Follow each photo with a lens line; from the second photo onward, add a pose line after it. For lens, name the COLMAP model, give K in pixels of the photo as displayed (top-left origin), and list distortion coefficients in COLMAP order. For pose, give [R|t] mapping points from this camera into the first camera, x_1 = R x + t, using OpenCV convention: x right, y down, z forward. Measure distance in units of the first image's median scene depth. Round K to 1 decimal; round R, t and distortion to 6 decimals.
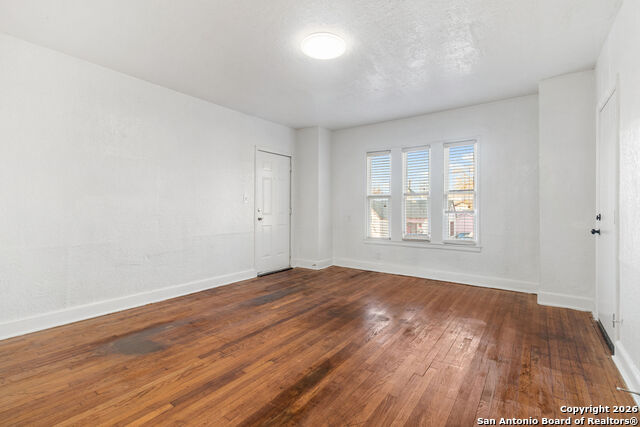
lens RADIAL K [[292.1, 0, 321.7], [0, 292.1, 209.4], [0, 0, 1]] dist [0.000609, -0.000230]
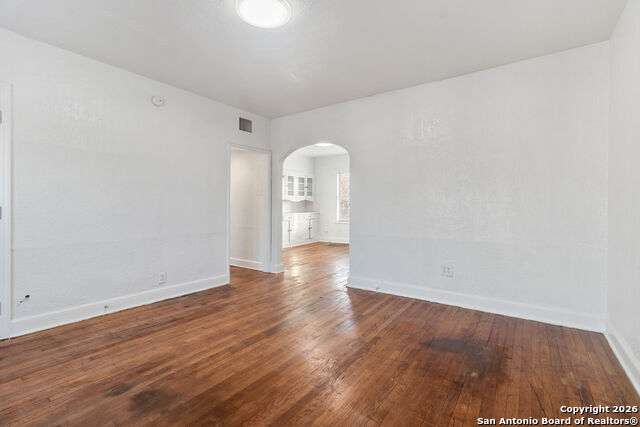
lens RADIAL K [[292.1, 0, 321.7], [0, 292.1, 209.4], [0, 0, 1]] dist [0.000609, -0.000230]
pose [[-0.999838, -0.006312, -0.016837, -0.155488], [-0.006589, 0.999843, 0.016443, -0.010031], [0.016731, 0.016551, -0.999723, 1.931833]]
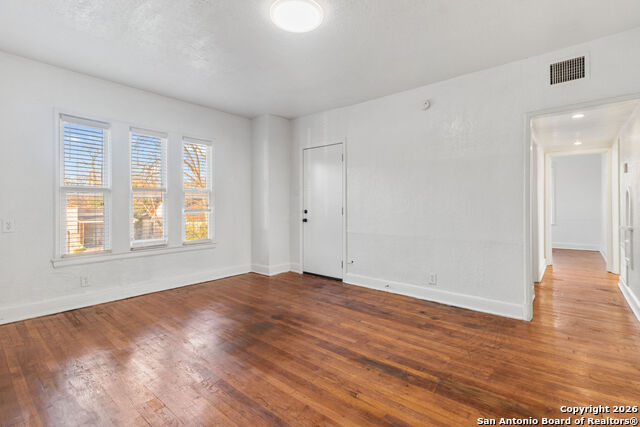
lens RADIAL K [[296.2, 0, 322.6], [0, 296.2, 206.4], [0, 0, 1]] dist [0.002496, 0.000025]
pose [[0.066913, -0.002650, 0.997755, -0.888477], [0.008707, 0.999960, 0.002072, -0.007519], [-0.997721, 0.008549, 0.066933, 0.921147]]
